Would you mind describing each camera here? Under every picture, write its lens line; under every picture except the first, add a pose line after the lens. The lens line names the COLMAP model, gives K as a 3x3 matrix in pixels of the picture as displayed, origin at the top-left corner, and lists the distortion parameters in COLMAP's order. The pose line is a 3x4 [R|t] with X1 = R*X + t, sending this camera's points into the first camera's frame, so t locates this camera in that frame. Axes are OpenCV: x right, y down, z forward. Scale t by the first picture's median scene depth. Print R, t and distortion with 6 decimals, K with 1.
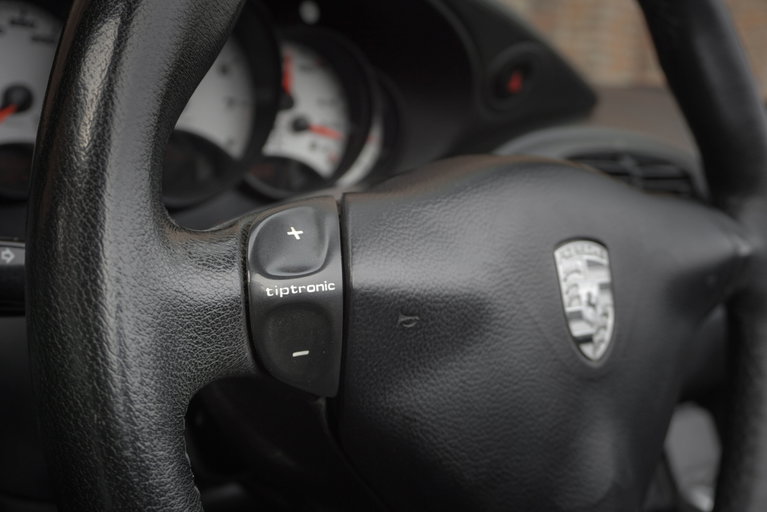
lens RADIAL K [[994.1, 0, 383.5], [0, 994.1, 256.0], [0, 0, 1]] dist [-0.001401, 0.026064]
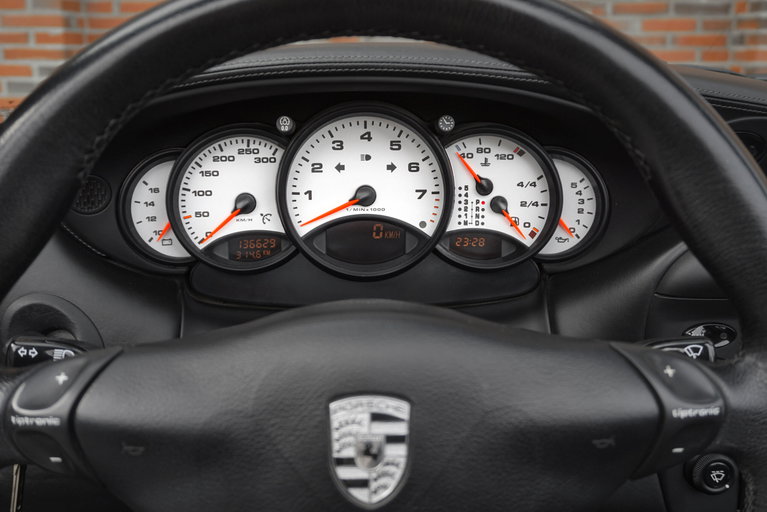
lens RADIAL K [[835.2, 0, 383.5], [0, 835.2, 256.0], [0, 0, 1]] dist [0.003956, 0.008406]
pose [[0.719514, 0.081356, -0.689696, 0.975057], [-0.036831, 0.996187, 0.079087, -0.284159], [0.693501, -0.031502, 0.719767, 0.390705]]
